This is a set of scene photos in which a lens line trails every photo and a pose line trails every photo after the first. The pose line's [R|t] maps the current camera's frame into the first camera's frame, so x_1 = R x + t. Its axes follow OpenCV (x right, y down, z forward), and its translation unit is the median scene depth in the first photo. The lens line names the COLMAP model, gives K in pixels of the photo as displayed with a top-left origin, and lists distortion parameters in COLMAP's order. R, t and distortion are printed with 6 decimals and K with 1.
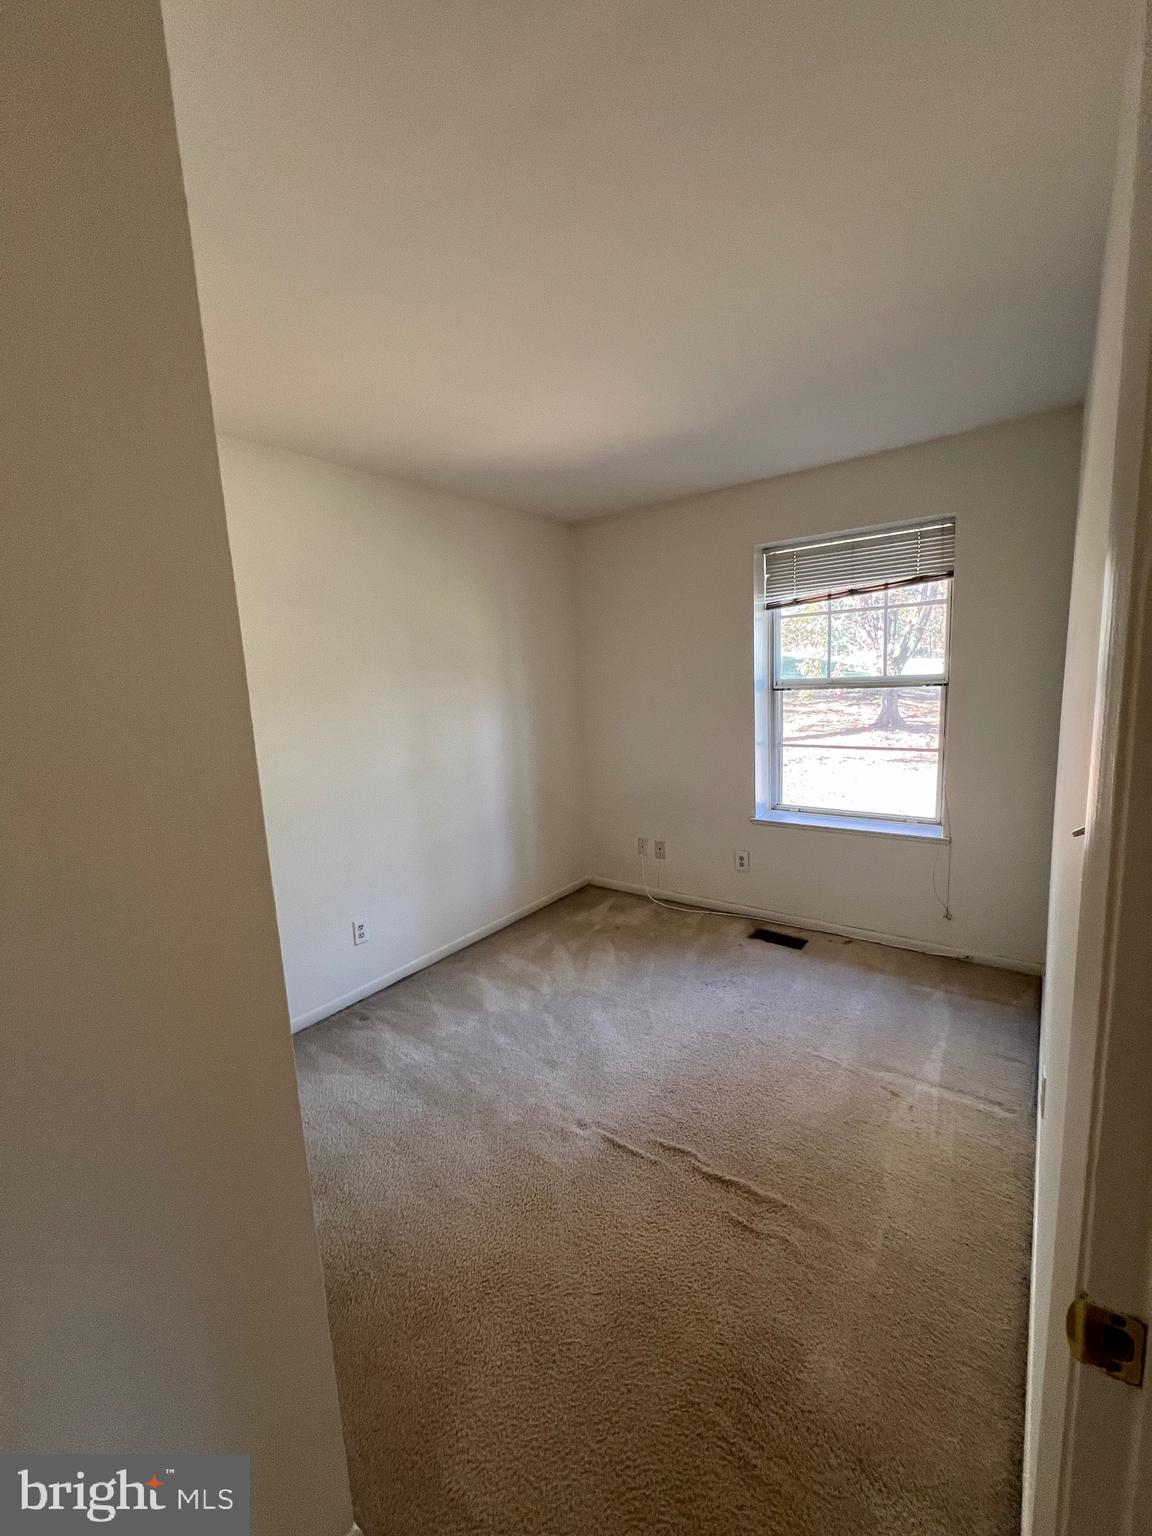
lens RADIAL K [[610.8, 0, 574.8], [0, 610.8, 754.7], [0, 0, 1]] dist [-0.000142, -0.000078]
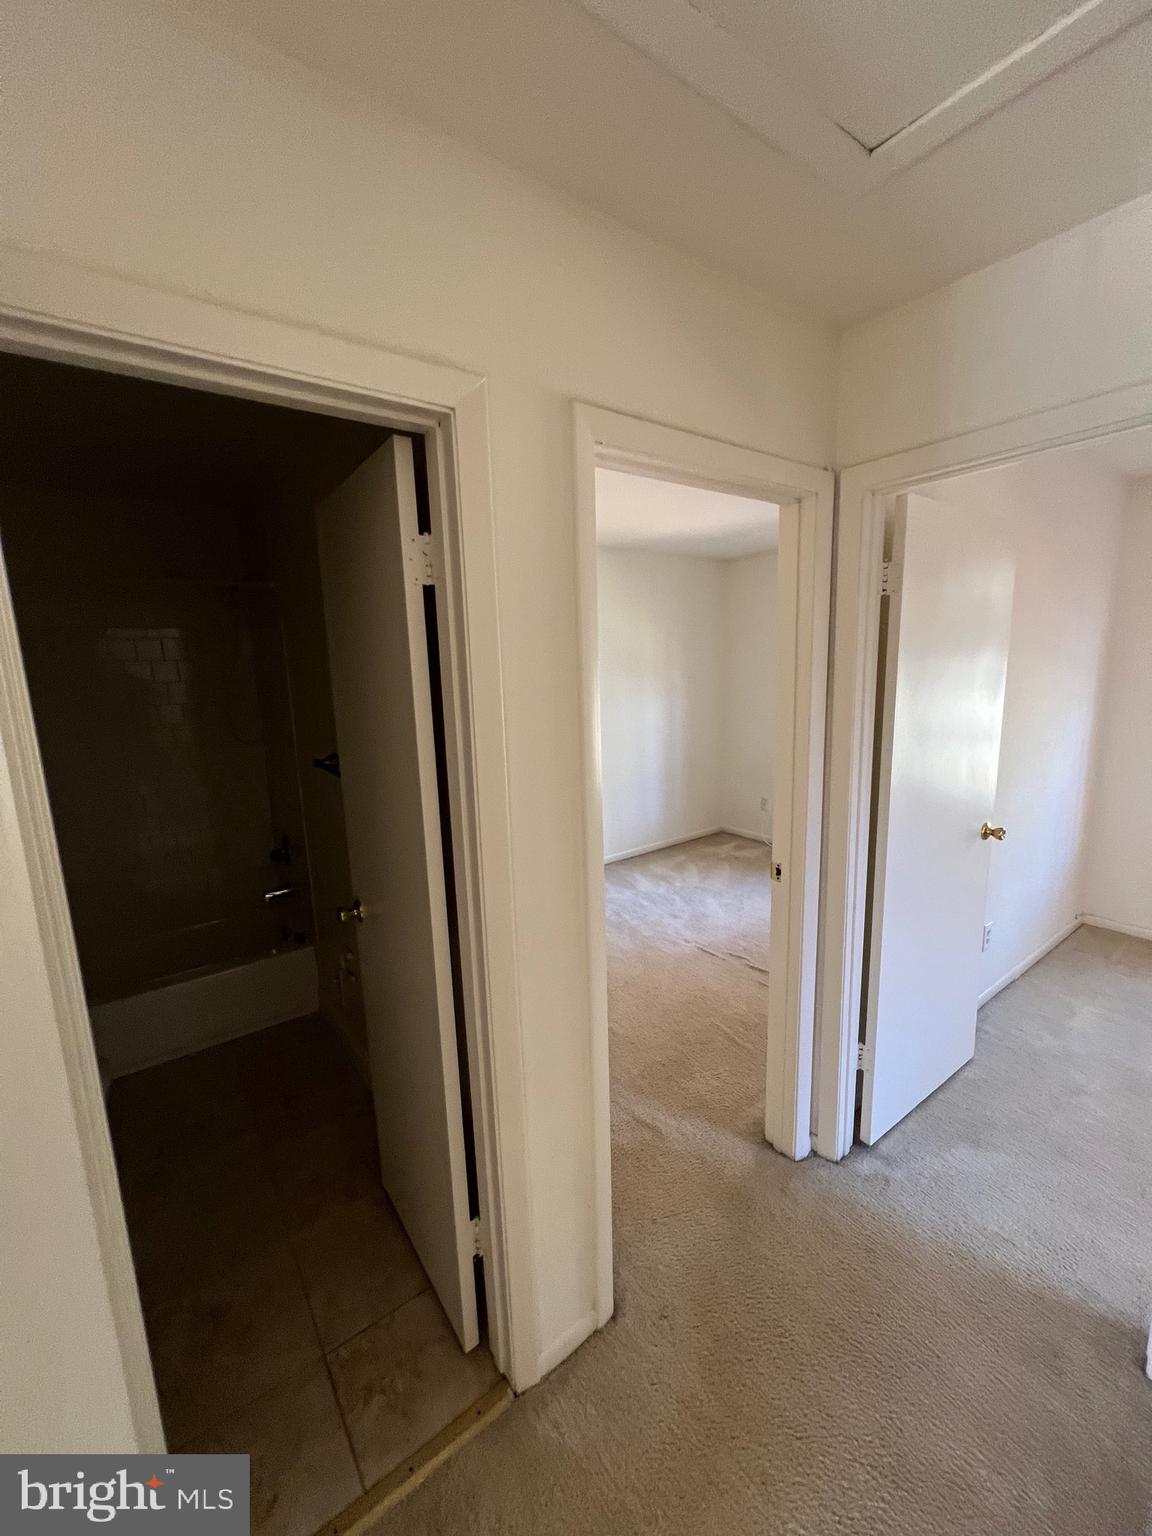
lens RADIAL K [[610.8, 0, 577.5], [0, 610.8, 773.0], [0, 0, 1]] dist [-0.000142, -0.000078]
pose [[0.959947, 0.064077, -0.272755, 0.115195], [-0.046726, 0.996477, 0.069645, 0.015727], [0.276257, -0.054111, 0.959559, -0.535057]]
